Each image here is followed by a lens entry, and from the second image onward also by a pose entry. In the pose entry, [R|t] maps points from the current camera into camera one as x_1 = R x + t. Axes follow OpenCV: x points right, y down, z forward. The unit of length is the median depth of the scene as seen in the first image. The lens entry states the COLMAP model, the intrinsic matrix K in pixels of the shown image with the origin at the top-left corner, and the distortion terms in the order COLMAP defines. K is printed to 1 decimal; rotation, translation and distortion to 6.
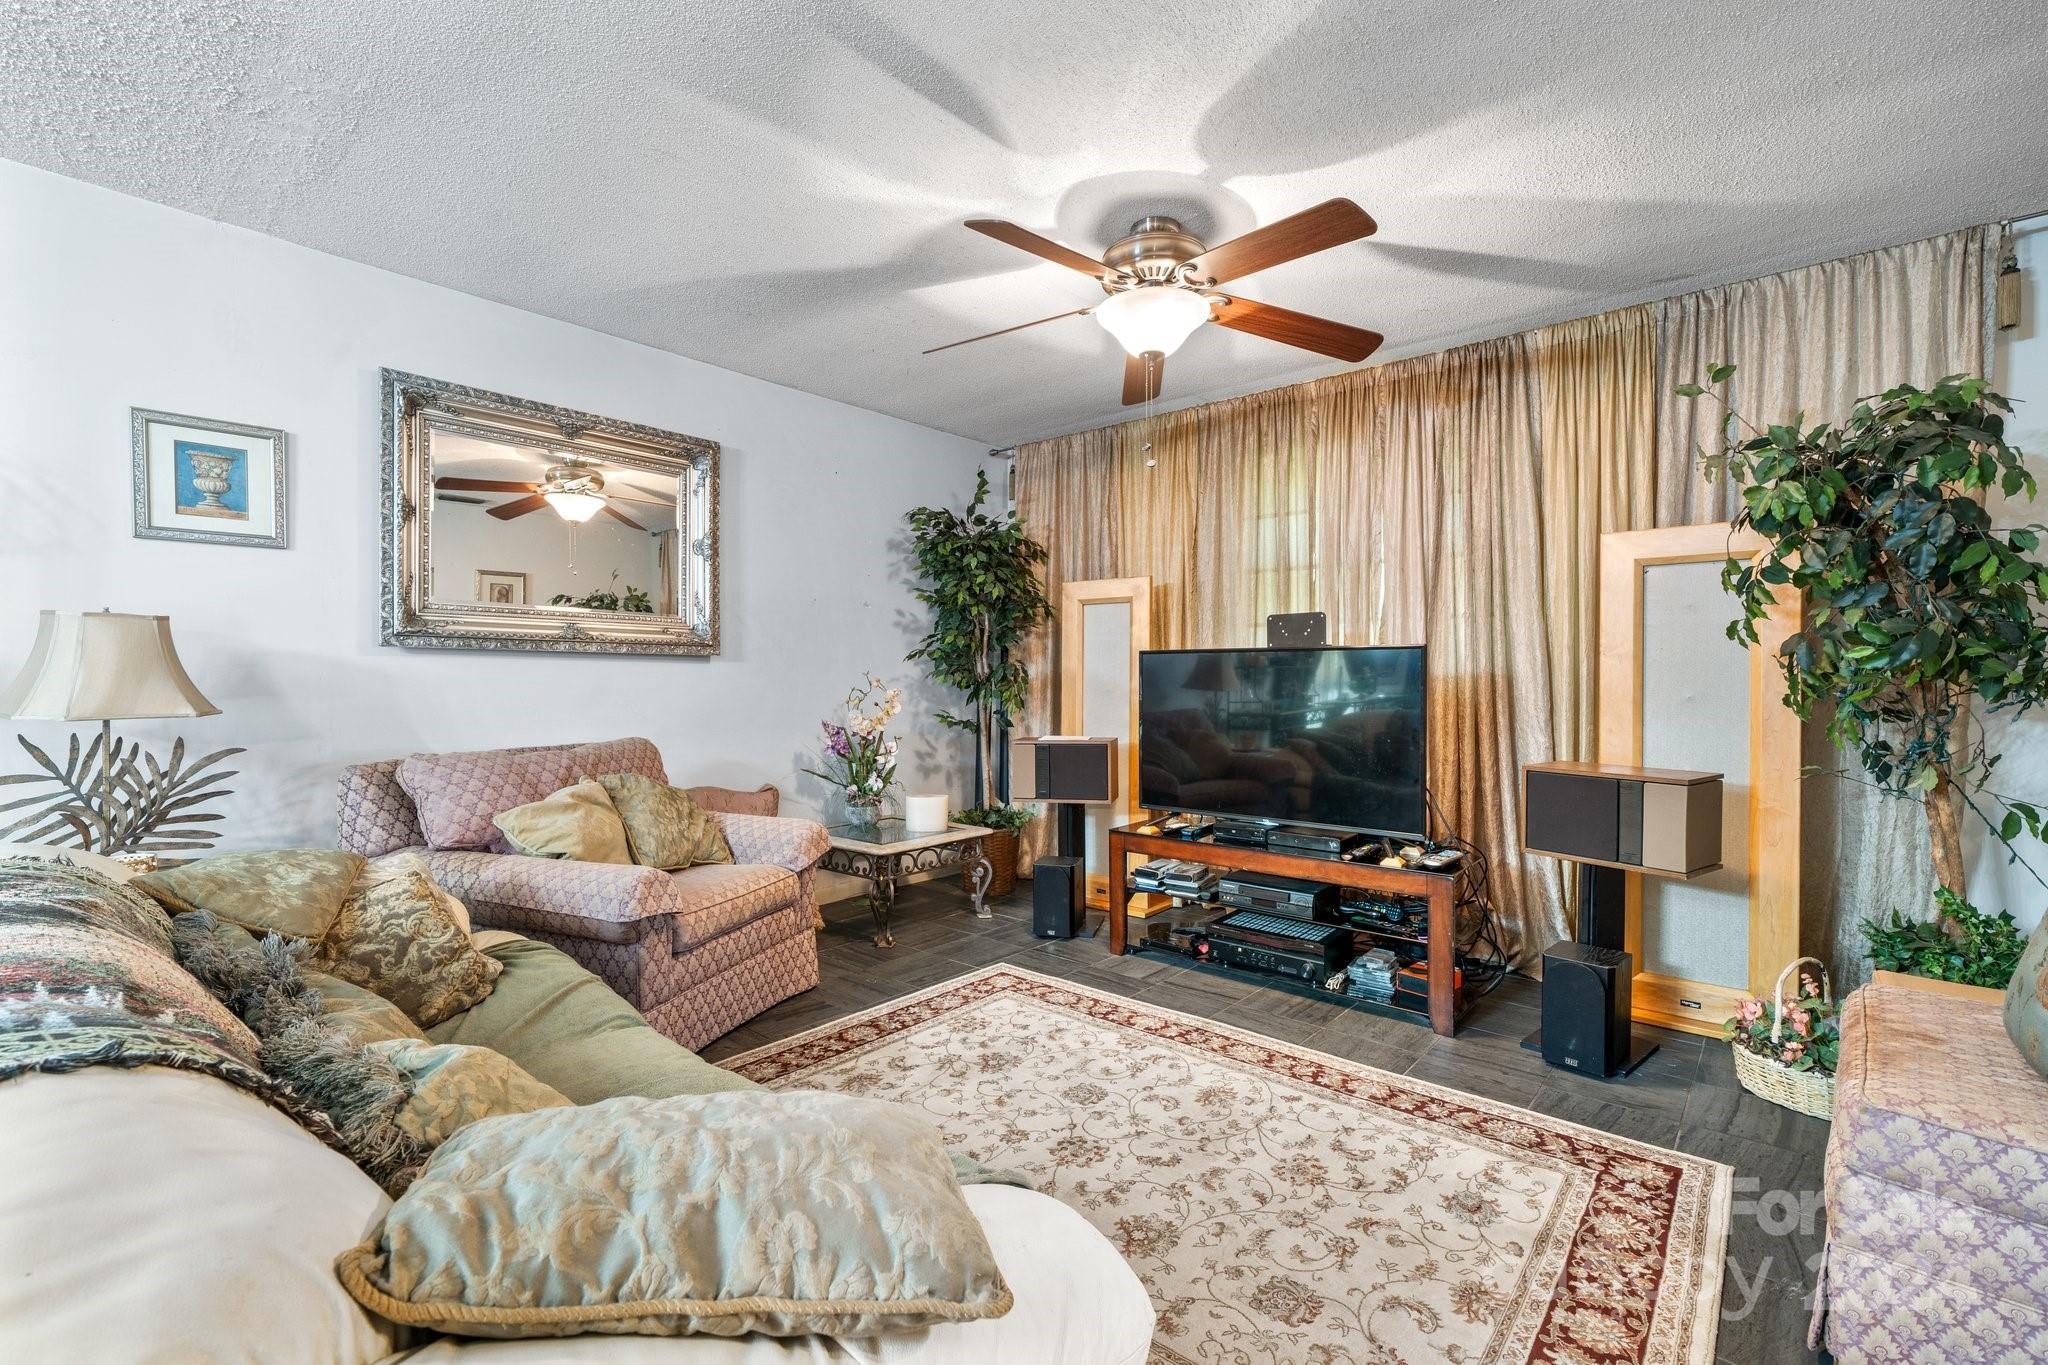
lens RADIAL K [[902.8, 0, 1014.3], [0, 902.8, 688.1], [0, 0, 1]] dist [-0.004782, -0.000855]
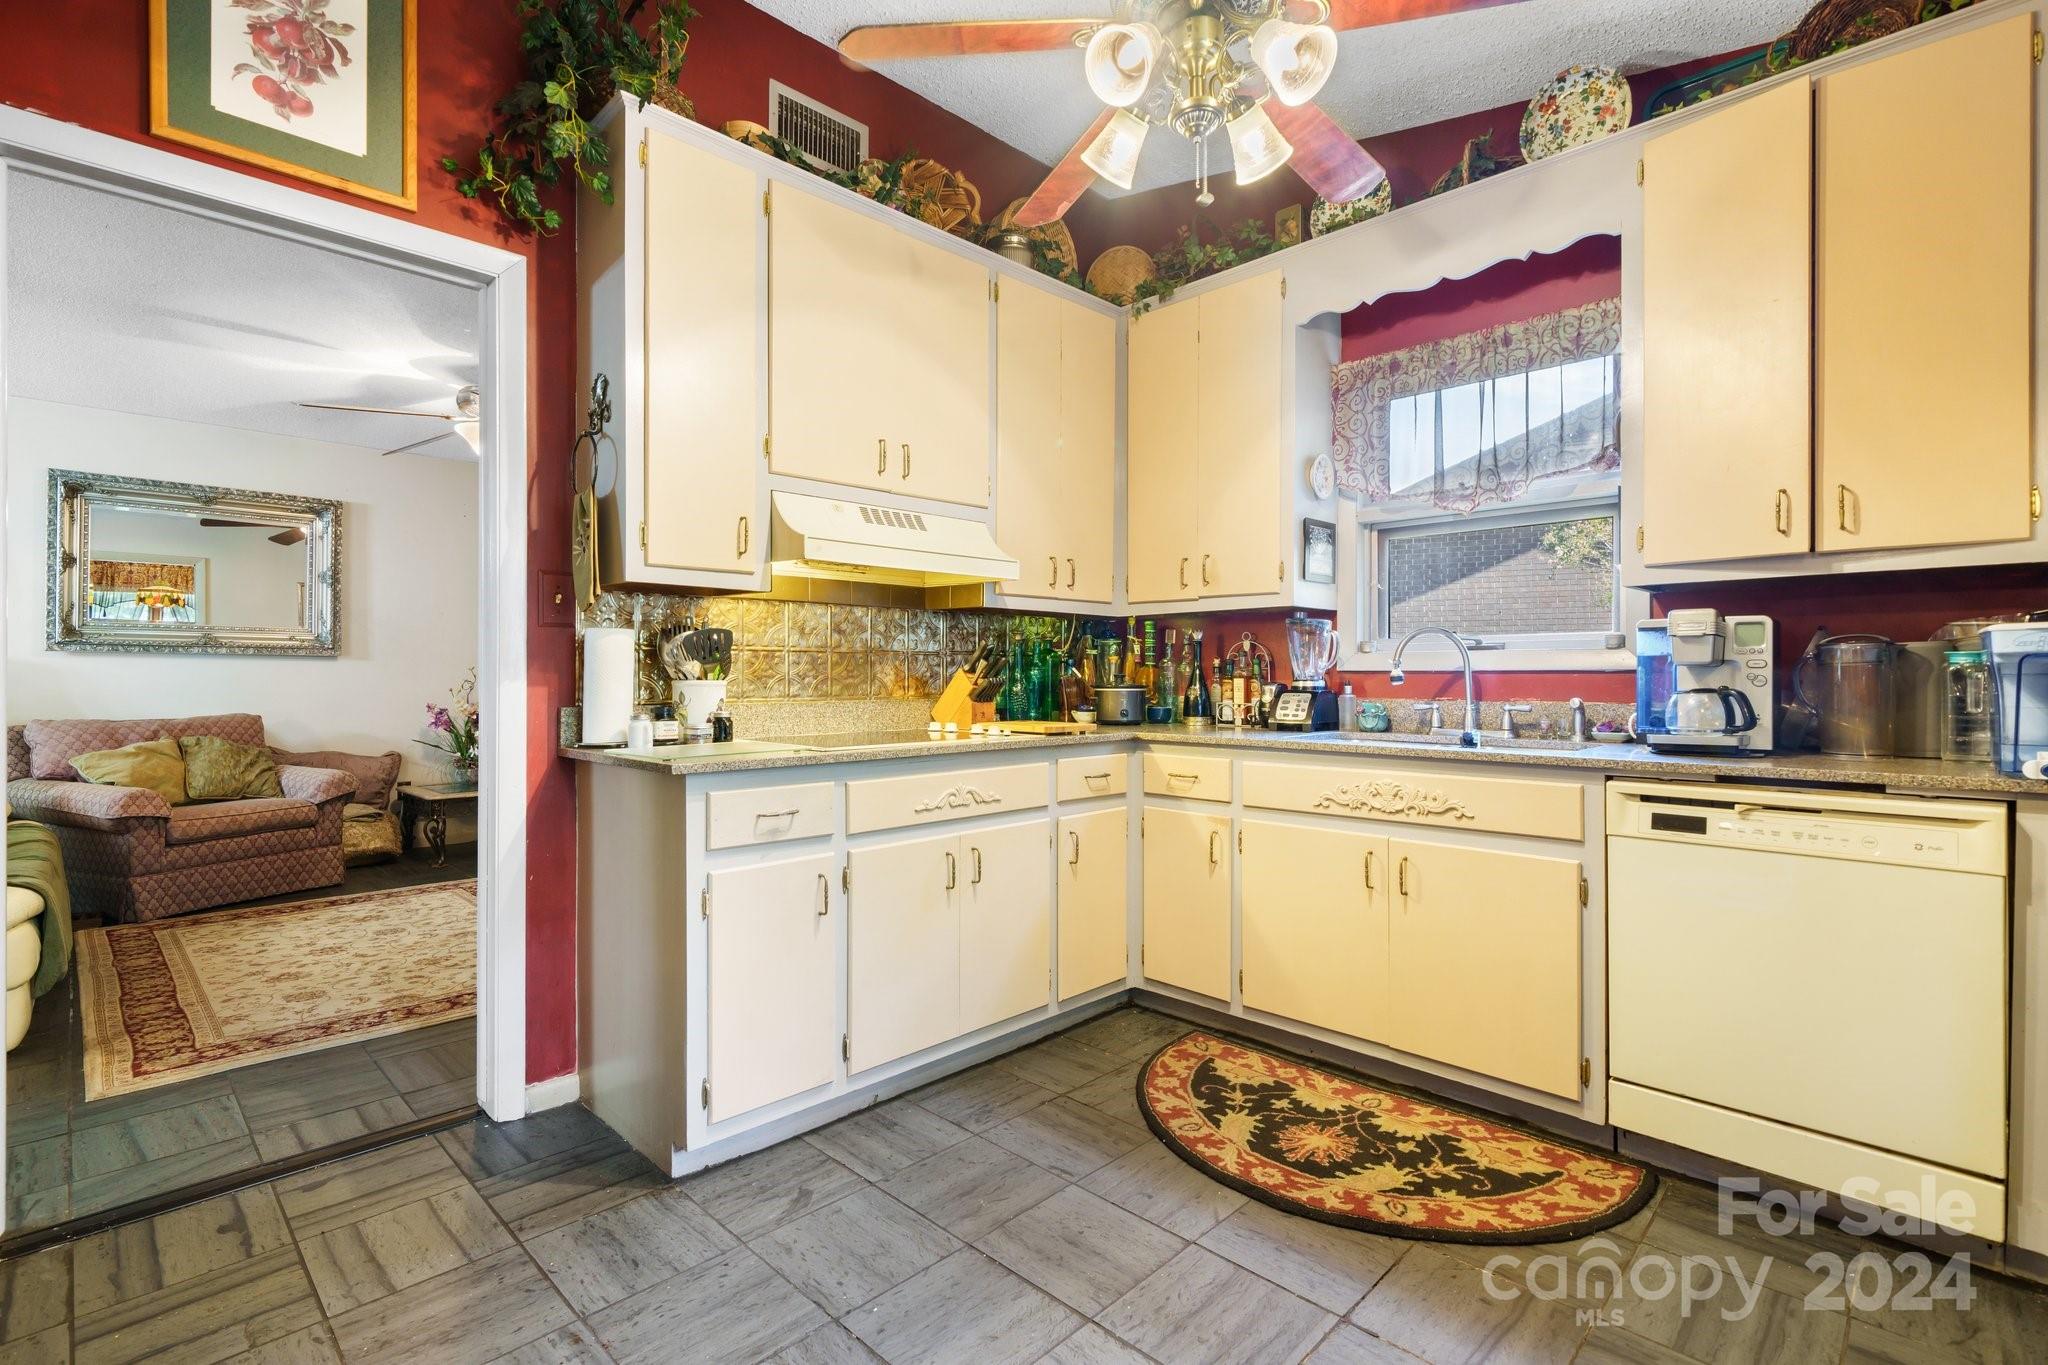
lens RADIAL K [[958.8, 0, 1010.3], [0, 958.8, 676.5], [0, 0, 1]] dist [-0.003741, 0.001050]
pose [[0.997813, 0.003202, -0.066019, 1.027562], [-0.003610, 0.999975, -0.006066, 0.000609], [0.065998, 0.006292, 0.997800, -0.504573]]
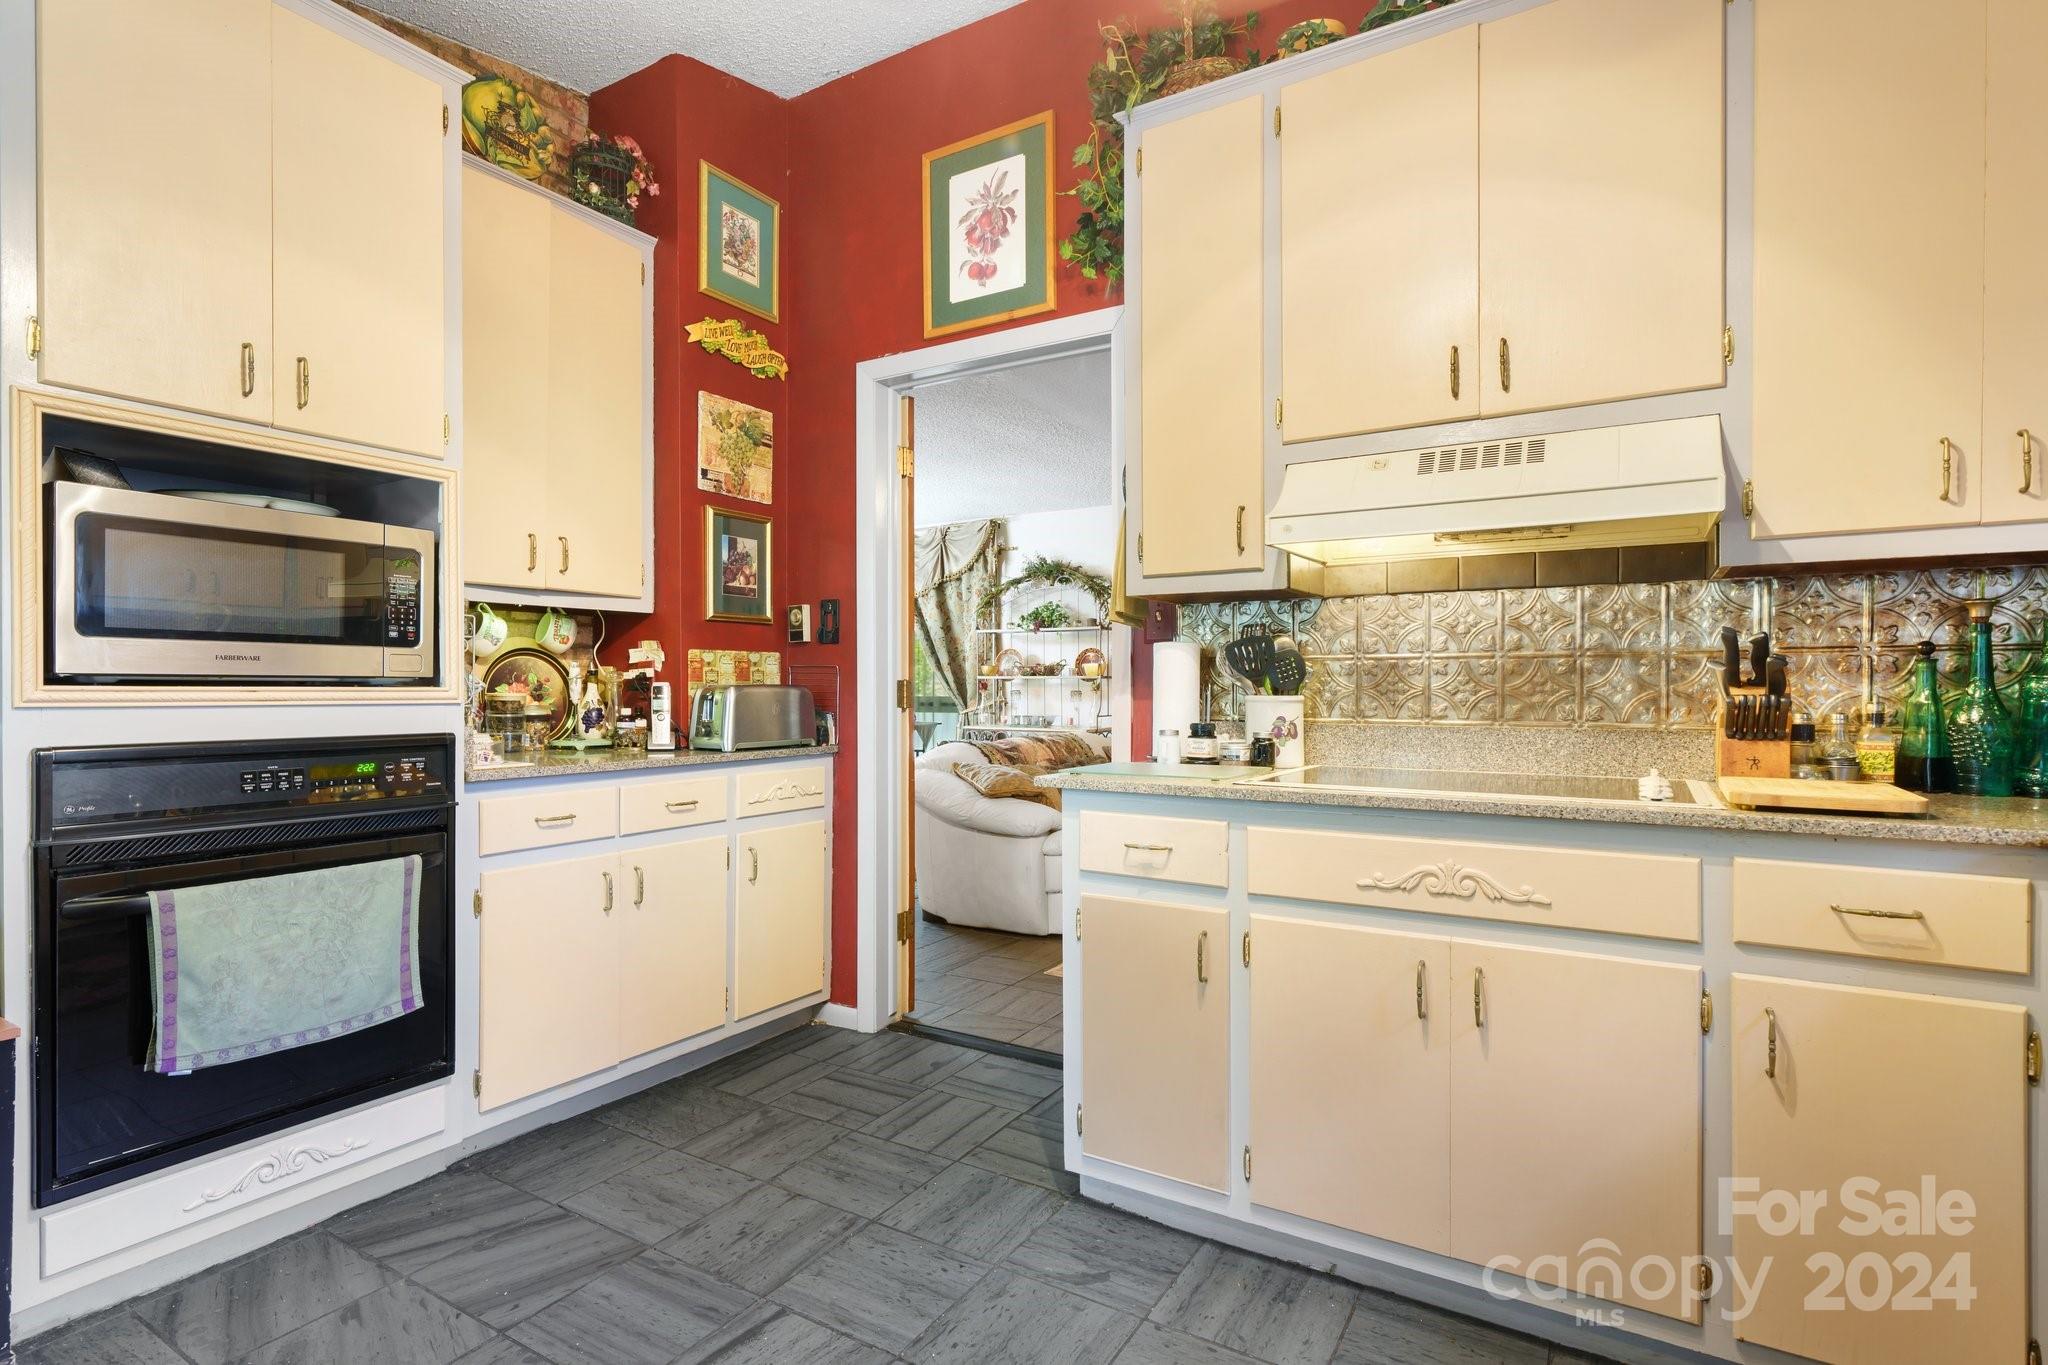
lens RADIAL K [[996.6, 0, 1007.1], [0, 996.6, 698.4], [0, 0, 1]] dist [-0.014386, -0.000002]
pose [[0.160617, 0.011928, -0.986945, 1.473037], [-0.008344, 0.999908, 0.010727, -0.005414], [0.986982, 0.006512, 0.160702, 0.050882]]
